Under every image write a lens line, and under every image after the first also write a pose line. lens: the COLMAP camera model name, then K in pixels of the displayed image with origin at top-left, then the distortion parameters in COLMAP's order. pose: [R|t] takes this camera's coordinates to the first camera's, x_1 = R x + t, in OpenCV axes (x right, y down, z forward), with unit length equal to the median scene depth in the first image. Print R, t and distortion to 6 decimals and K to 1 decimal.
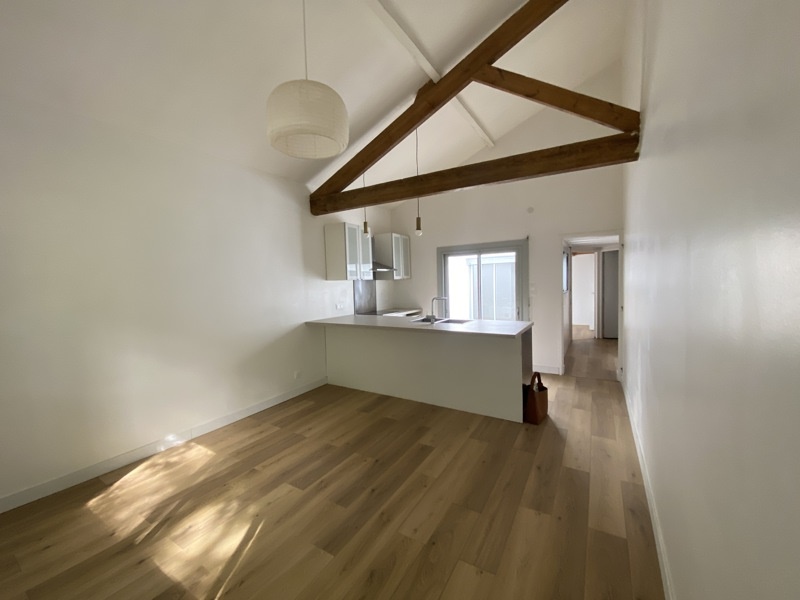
lens RADIAL K [[324.2, 0, 395.5], [0, 324.2, 298.4], [0, 0, 1]] dist [0.025921, -0.020984]
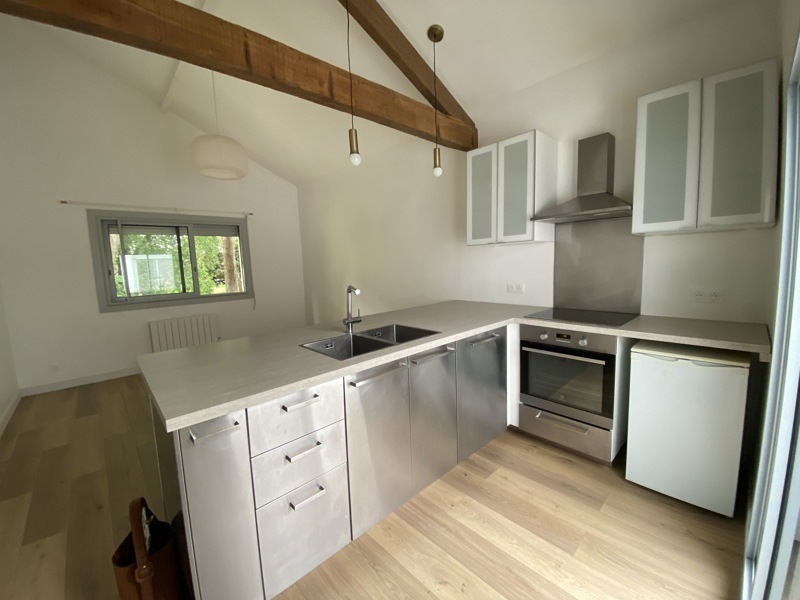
lens RADIAL K [[324.2, 0, 395.5], [0, 324.2, 298.4], [0, 0, 1]] dist [0.025921, -0.020984]
pose [[-0.262823, 0.145023, -0.953883, 1.088942], [-0.008296, 0.988263, 0.152536, -0.104510], [0.964808, 0.048003, -0.258535, 2.203589]]
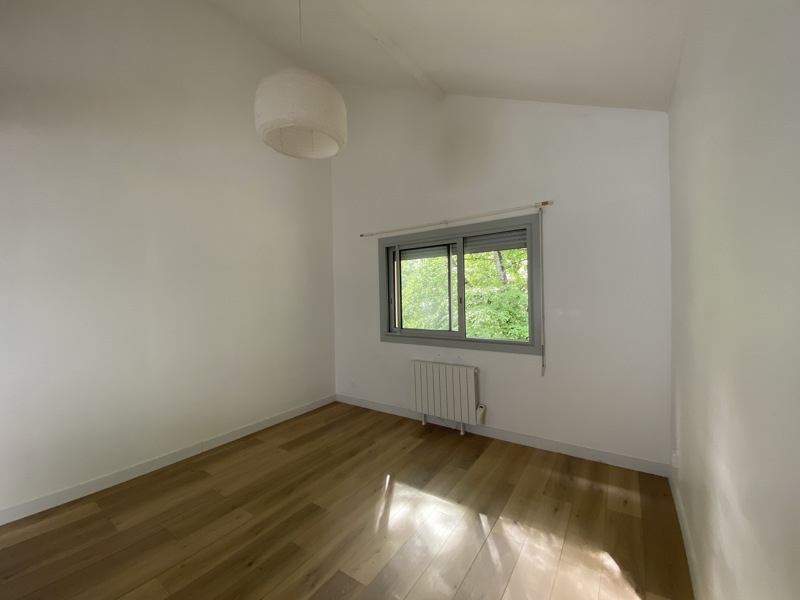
lens RADIAL K [[324.2, 0, 395.5], [0, 324.2, 298.4], [0, 0, 1]] dist [0.025921, -0.020984]
pose [[-0.996529, 0.055437, 0.062102, -0.549132], [0.059649, 0.995890, 0.068158, -0.086543], [-0.058068, 0.071626, -0.995740, 1.884918]]
